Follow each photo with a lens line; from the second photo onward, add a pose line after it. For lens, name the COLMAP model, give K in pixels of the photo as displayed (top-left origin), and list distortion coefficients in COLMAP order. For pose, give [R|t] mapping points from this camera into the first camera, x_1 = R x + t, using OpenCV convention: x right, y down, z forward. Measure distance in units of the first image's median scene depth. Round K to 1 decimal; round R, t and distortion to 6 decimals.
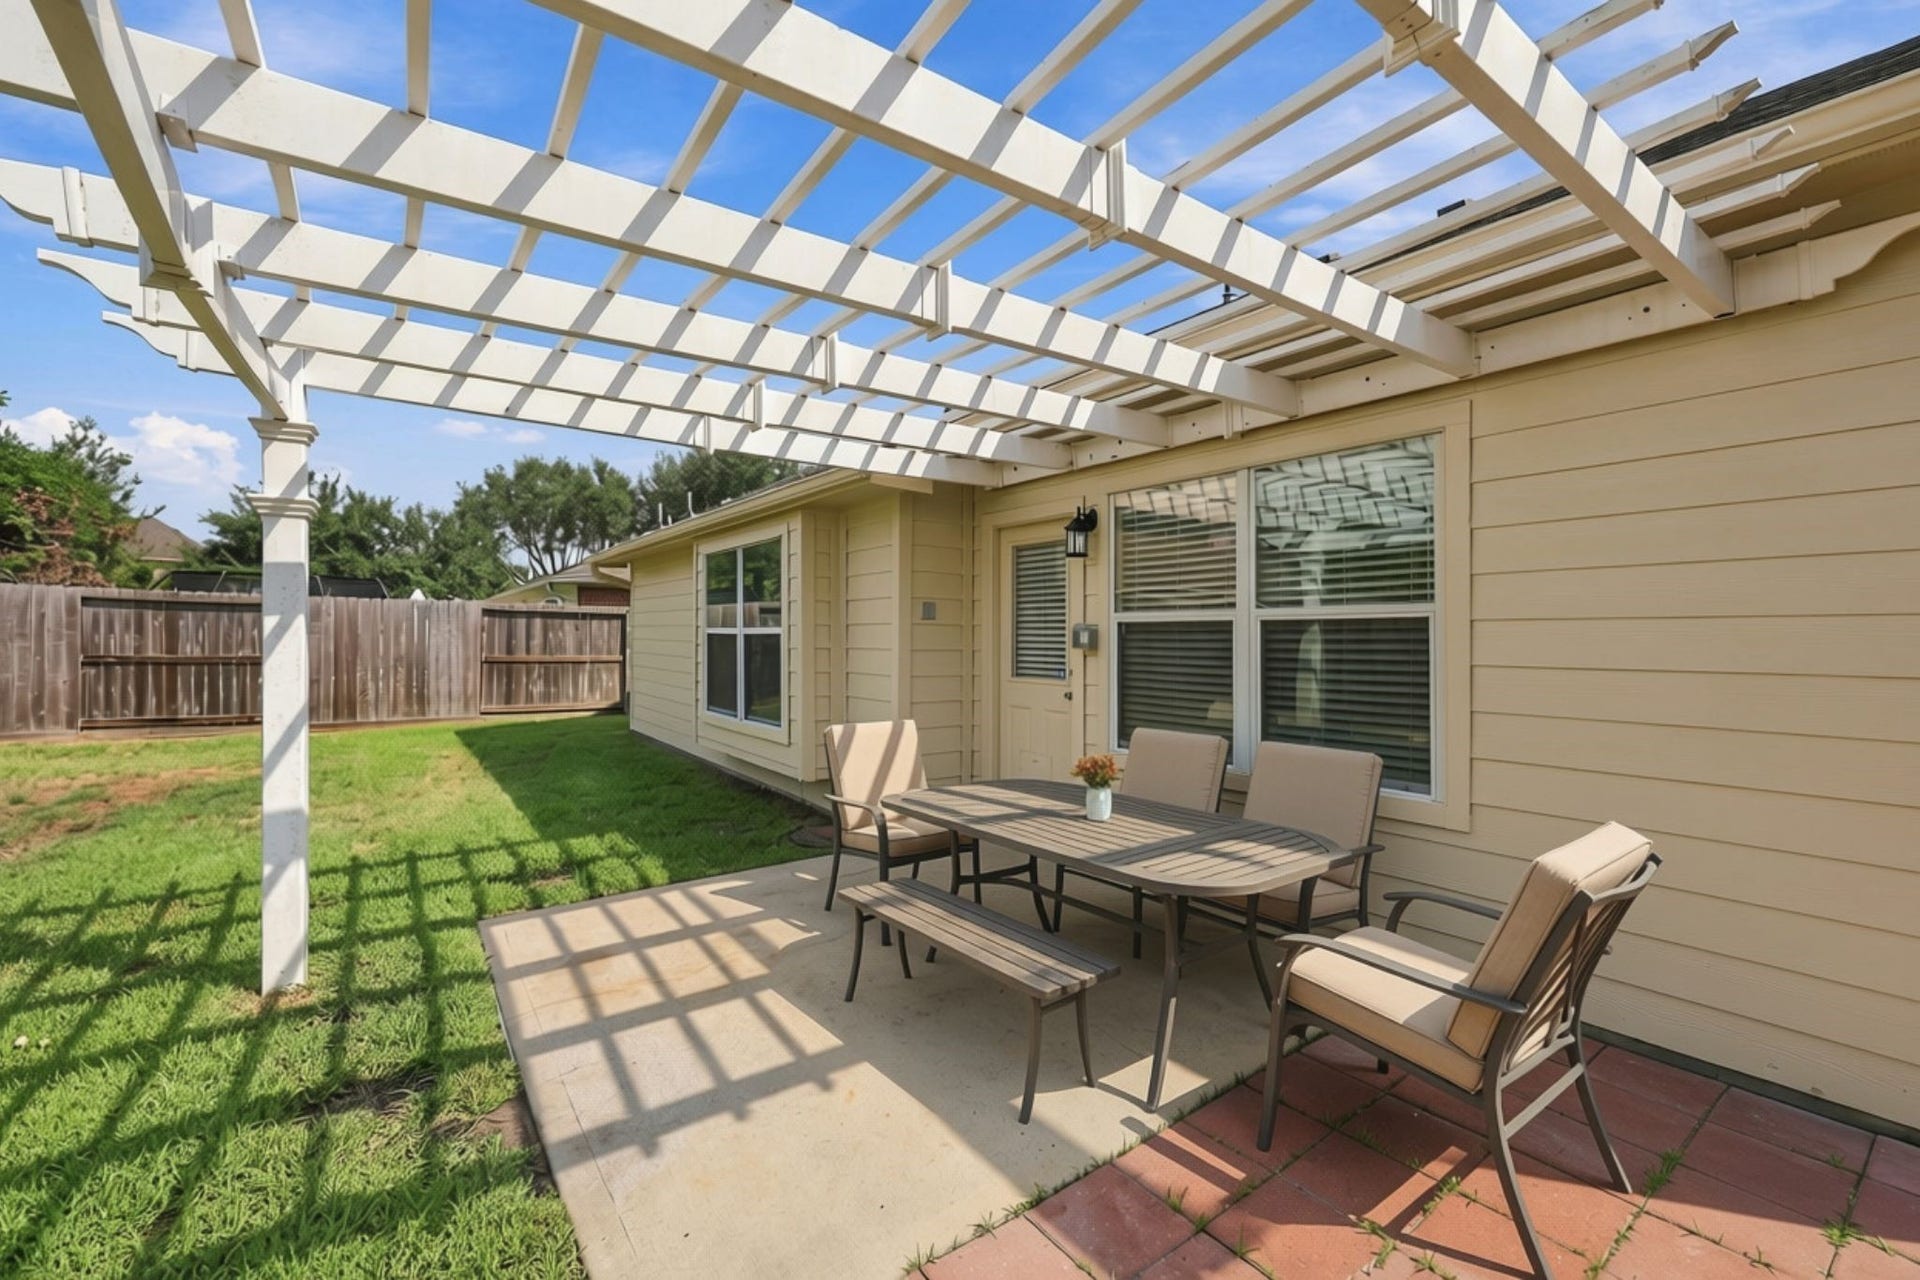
lens RADIAL K [[783.7, 0, 959.4], [0, 783.7, 633.9], [0, 0, 1]] dist [-0.001808, -0.000663]
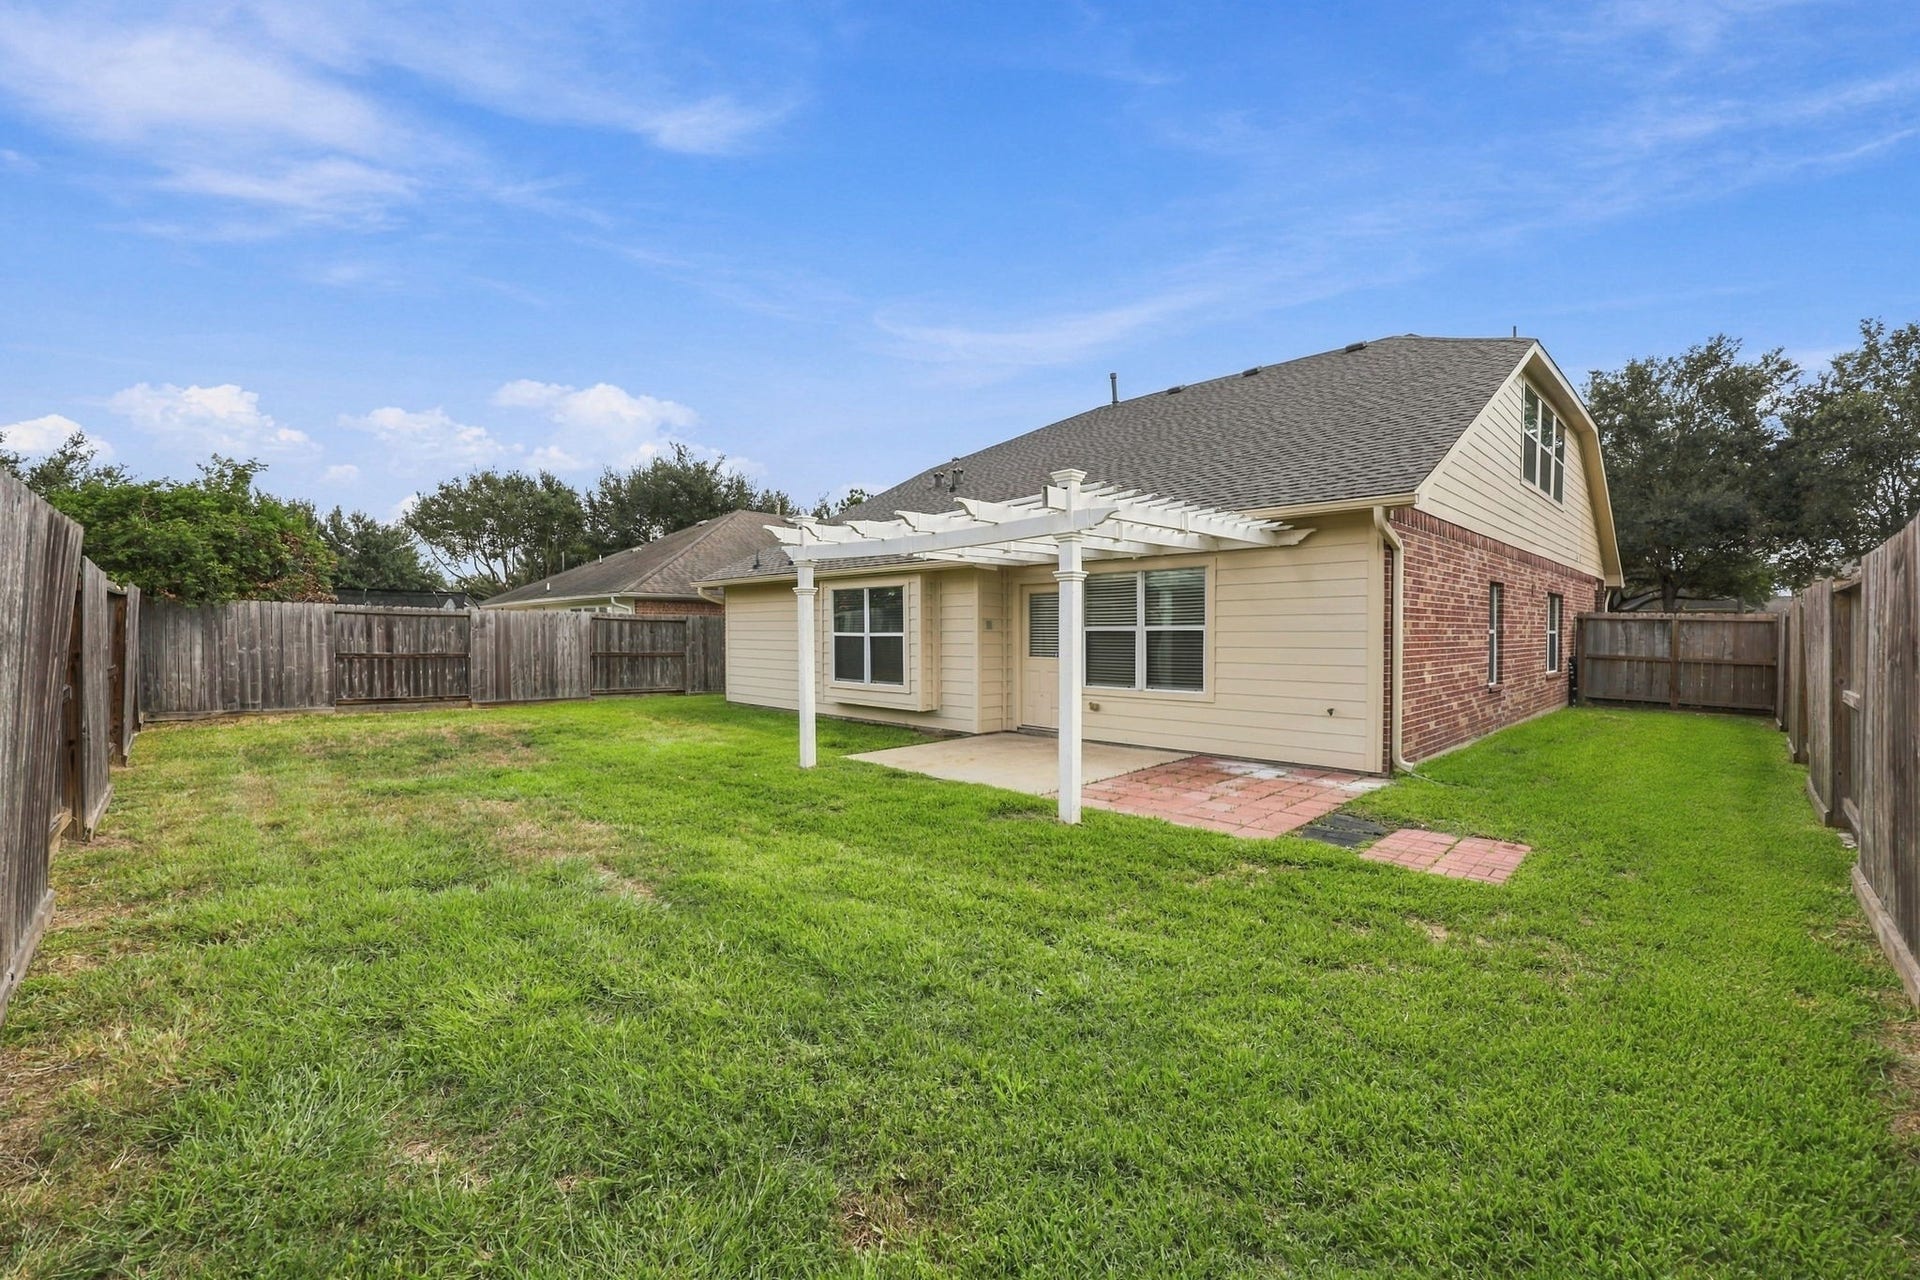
lens RADIAL K [[783.7, 0, 961.1], [0, 783.7, 640.7], [0, 0, 1]] dist [-0.001808, -0.000663]
pose [[0.986656, -0.006882, 0.162676, -0.291857], [0.004815, 0.999903, 0.013099, -0.009945], [-0.162751, -0.012141, 0.986593, -0.661976]]
